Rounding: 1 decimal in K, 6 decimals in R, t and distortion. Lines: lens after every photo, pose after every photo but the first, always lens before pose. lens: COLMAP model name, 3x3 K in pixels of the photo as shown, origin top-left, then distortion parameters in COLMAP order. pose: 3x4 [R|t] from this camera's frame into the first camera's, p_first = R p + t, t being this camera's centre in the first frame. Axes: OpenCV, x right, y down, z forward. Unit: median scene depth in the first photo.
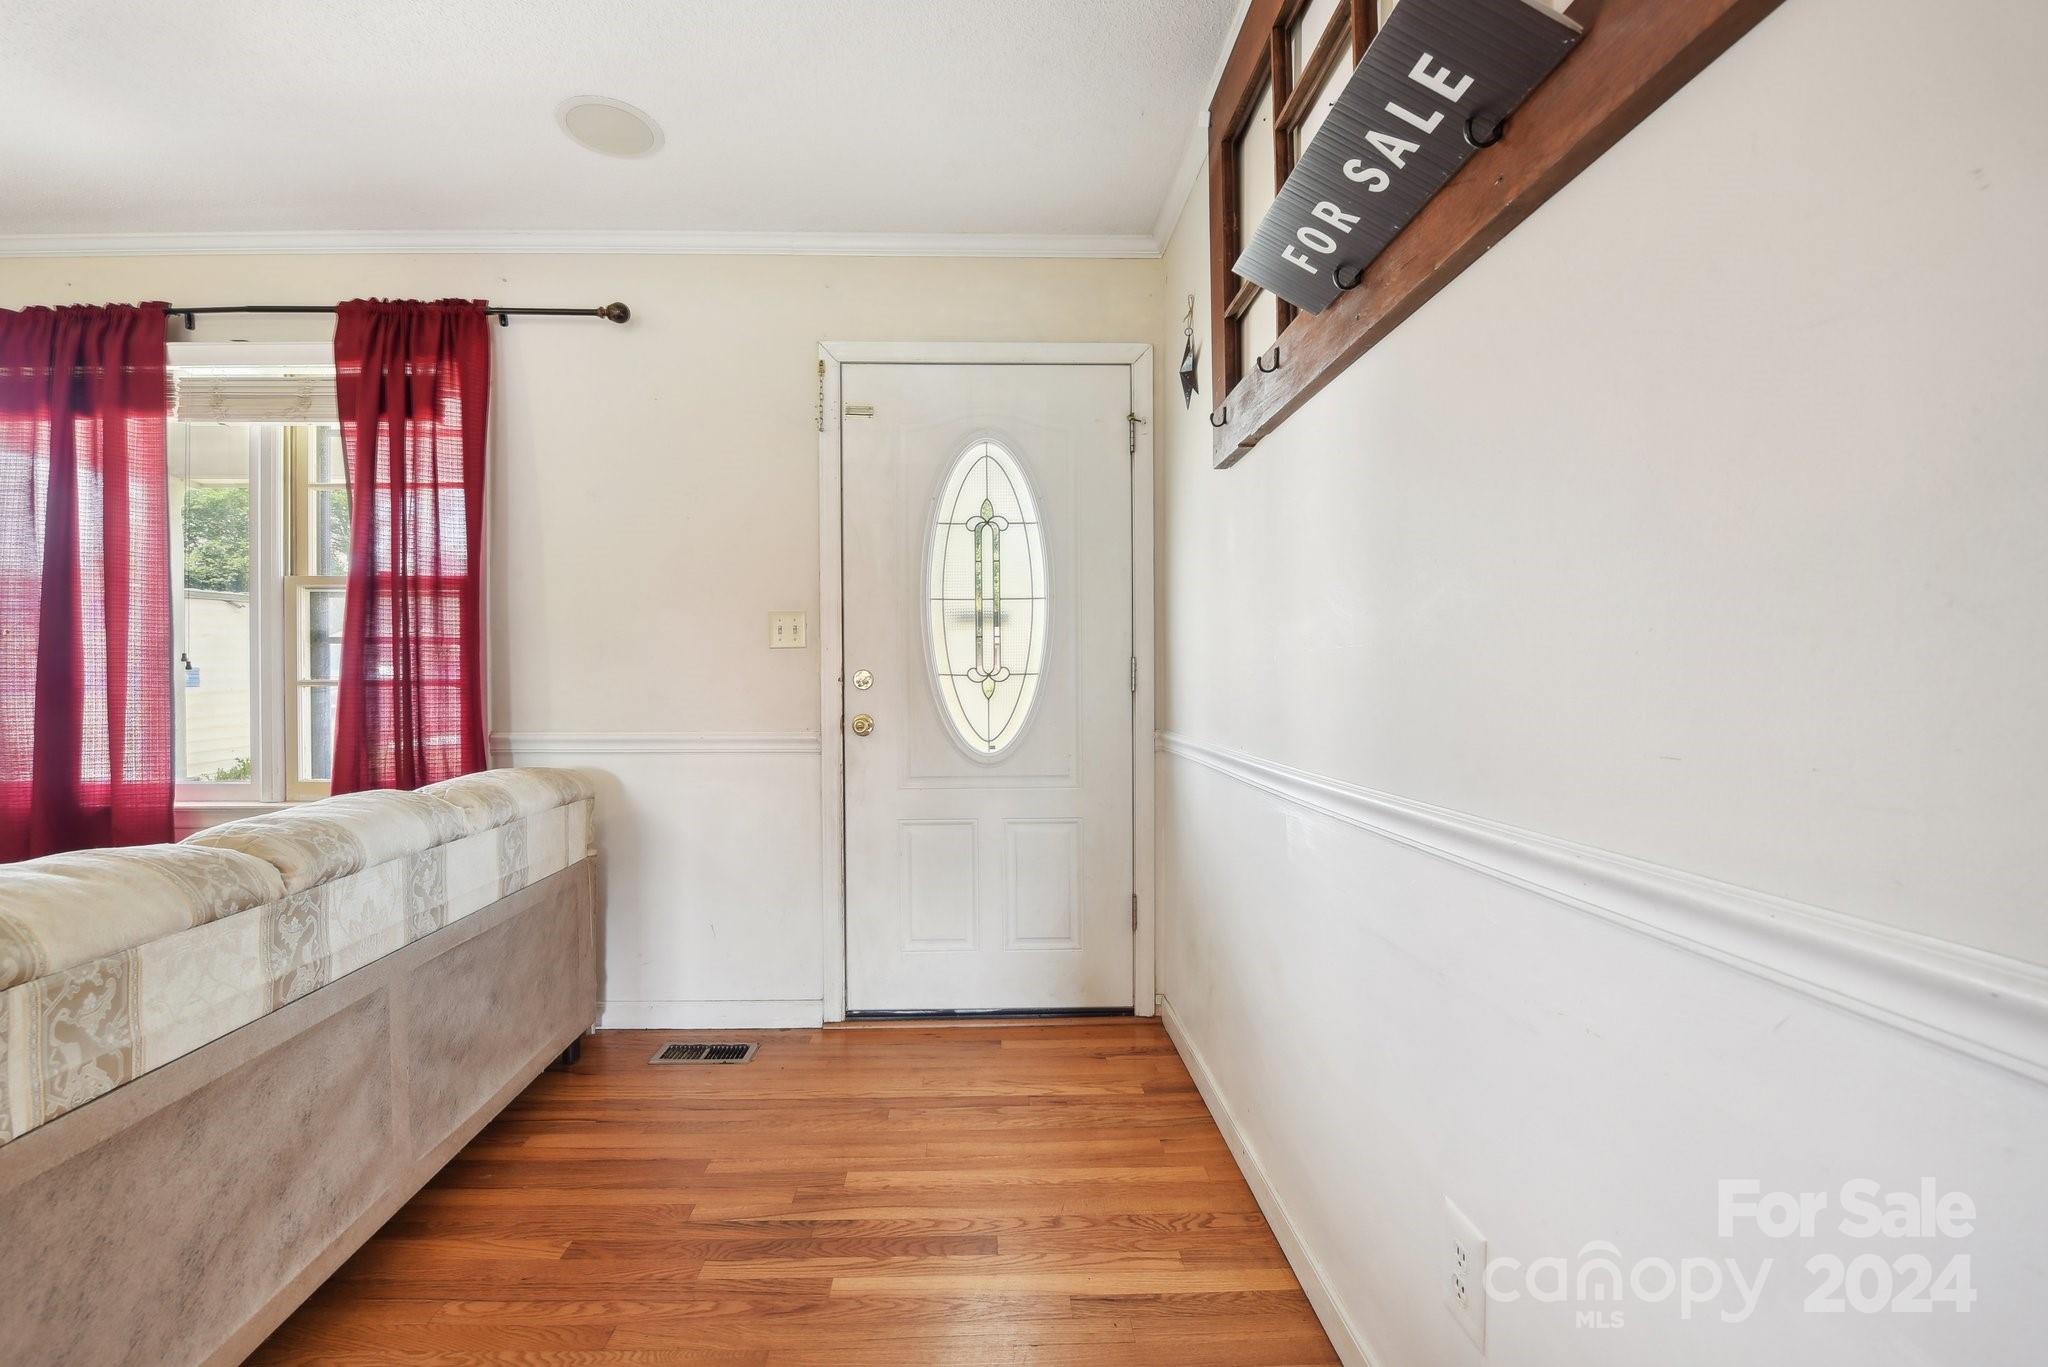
lens RADIAL K [[930.8, 0, 1036.1], [0, 930.8, 662.8], [0, 0, 1]] dist [-0.026804, -0.000622]
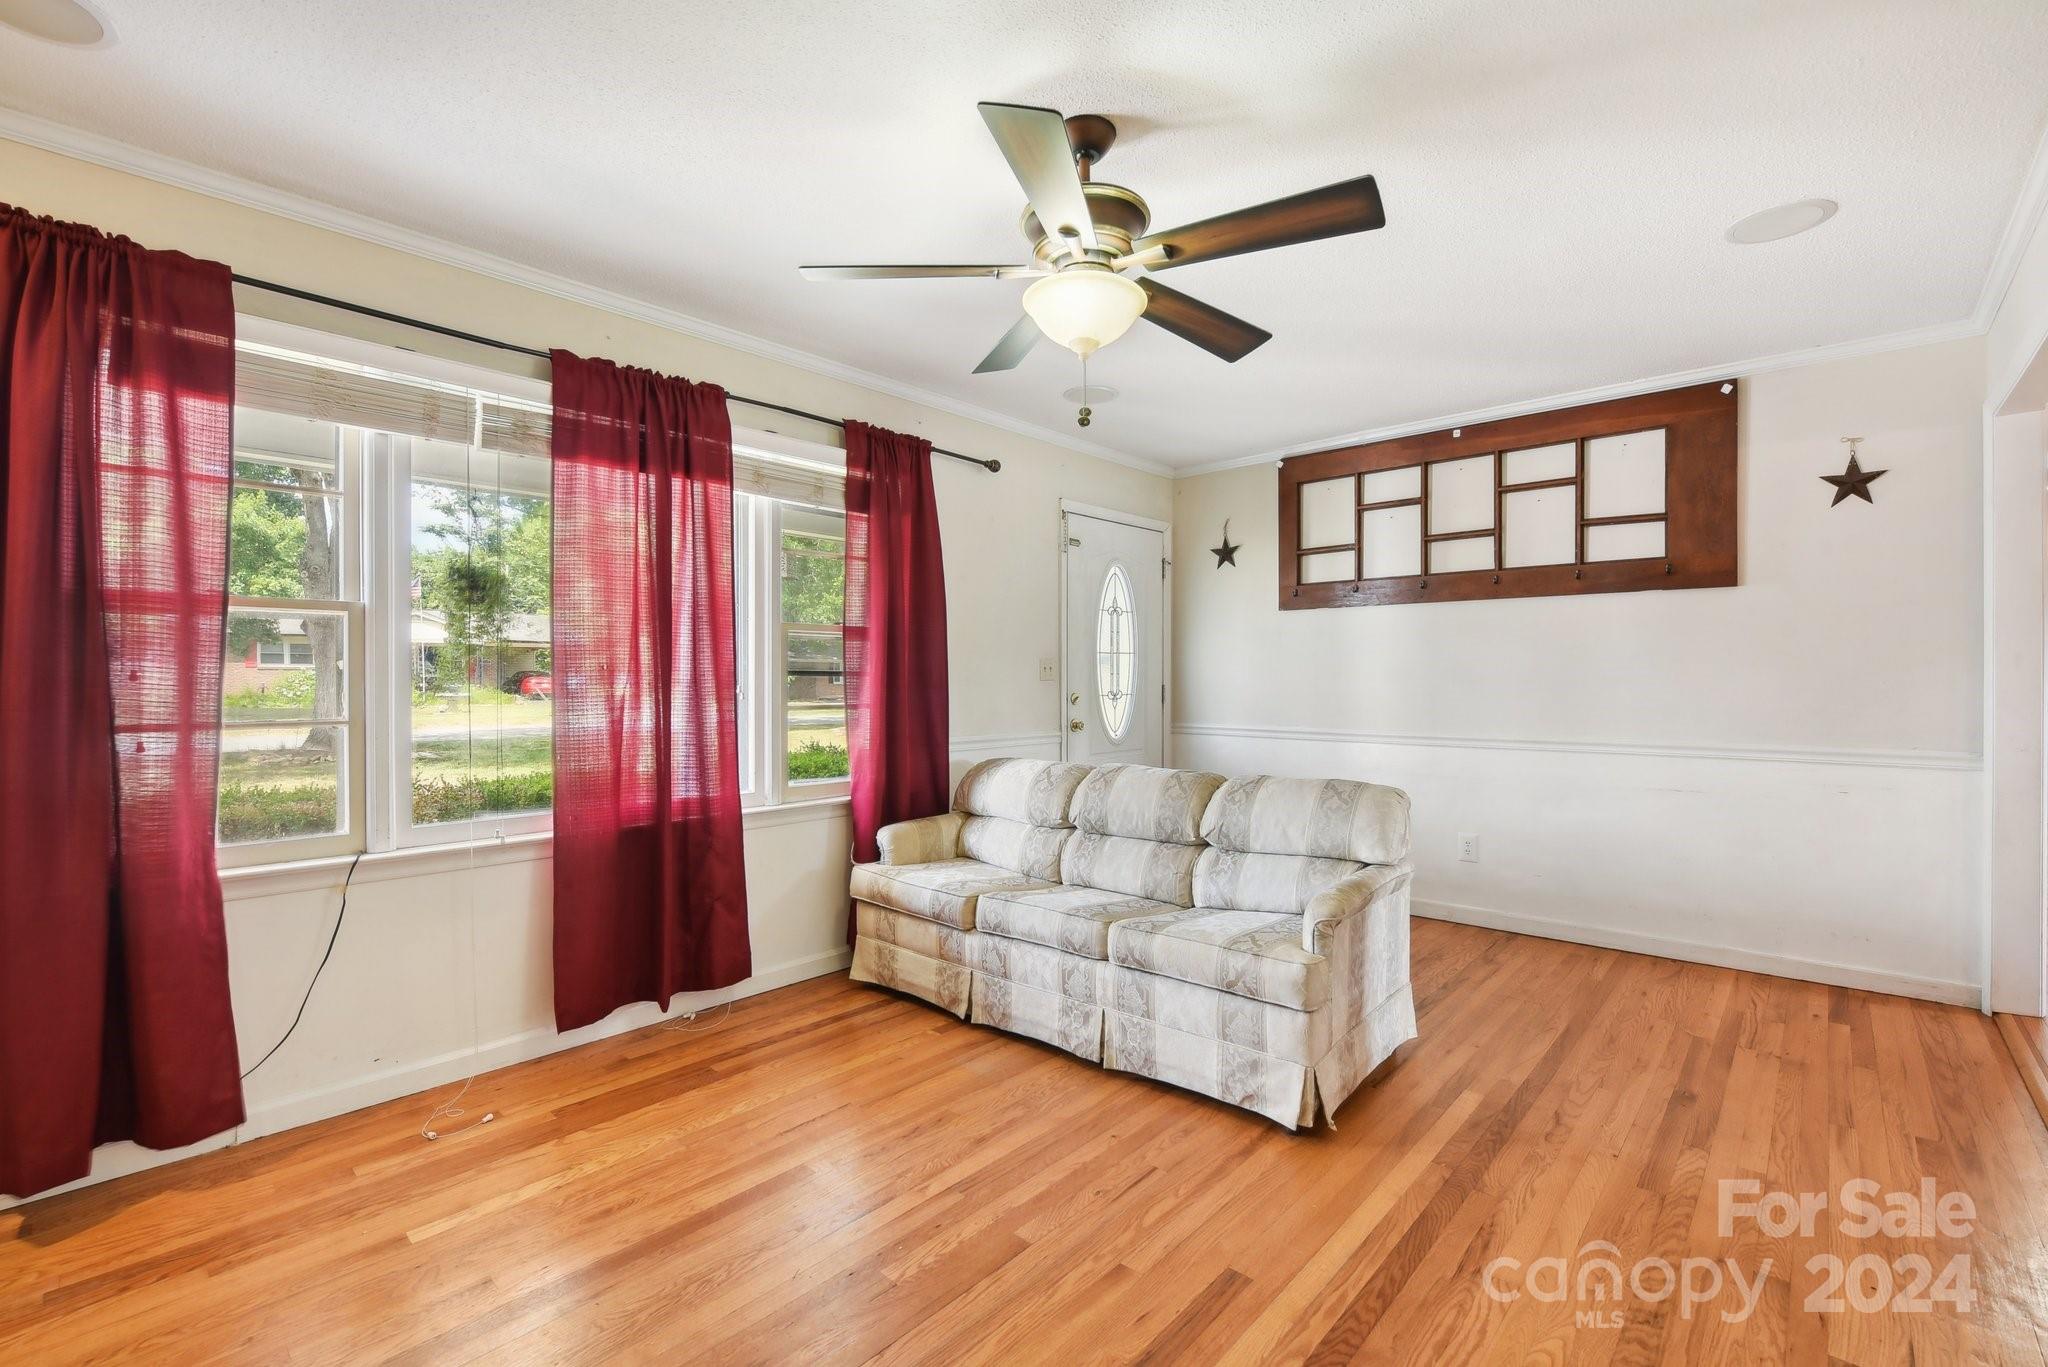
lens RADIAL K [[901.6, 0, 1027.8], [0, 901.6, 673.0], [0, 0, 1]] dist [-0.014112, -0.001049]
pose [[0.695171, 0.004551, 0.718830, -1.511319], [0.004643, 0.999931, -0.010821, -0.012407], [-0.718830, 0.010860, 0.695101, -0.095179]]
